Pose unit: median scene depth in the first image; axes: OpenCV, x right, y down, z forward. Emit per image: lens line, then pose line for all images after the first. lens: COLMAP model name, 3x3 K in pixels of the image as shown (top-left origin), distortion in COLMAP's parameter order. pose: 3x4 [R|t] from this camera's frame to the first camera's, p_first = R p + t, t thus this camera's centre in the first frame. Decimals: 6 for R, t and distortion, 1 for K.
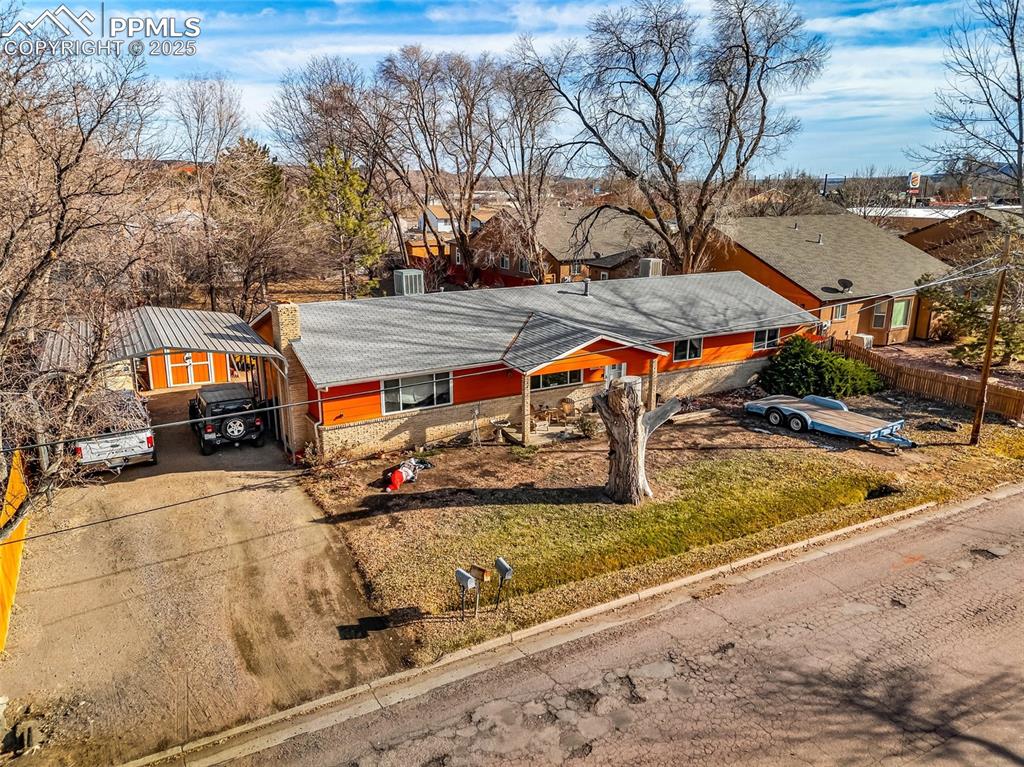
lens RADIAL K [[751.0, 0, 516.8], [0, 751.0, 381.3], [0, 0, 1]] dist [0.071819, -0.060948]
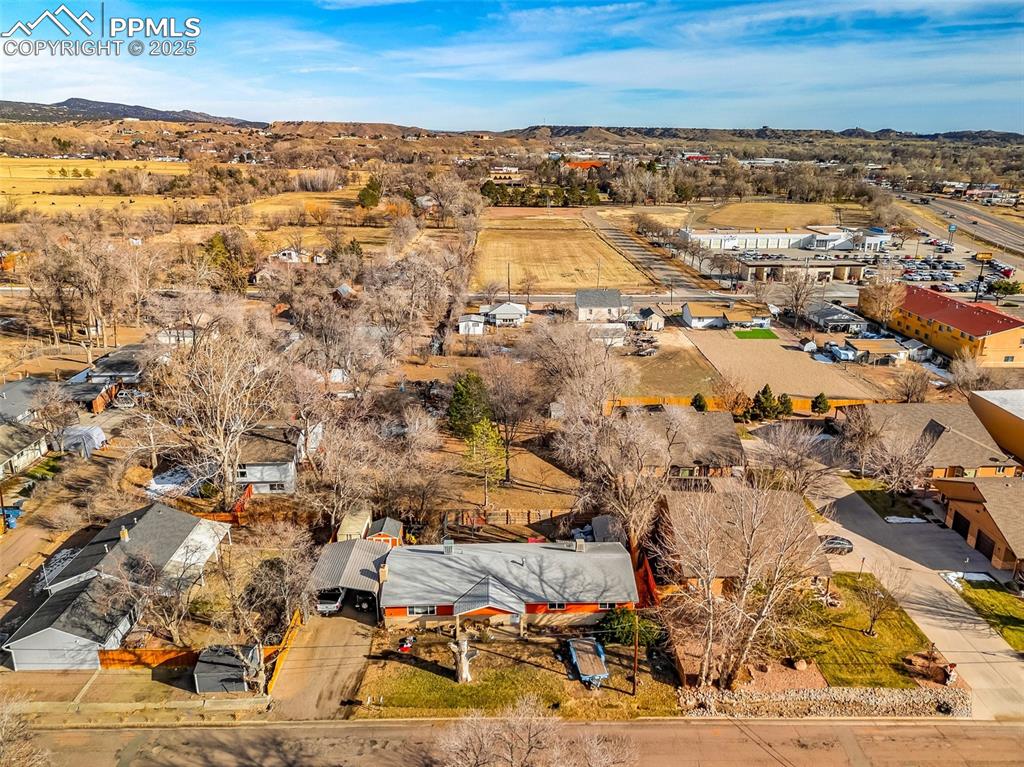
lens RADIAL K [[751.0, 0, 514.1], [0, 751.0, 381.4], [0, 0, 1]] dist [0.071819, -0.060948]
pose [[0.877307, 0.145382, -0.457380, 1.334429], [-0.121044, 0.989233, 0.082261, -1.100702], [0.464414, -0.016805, 0.885459, -1.276825]]
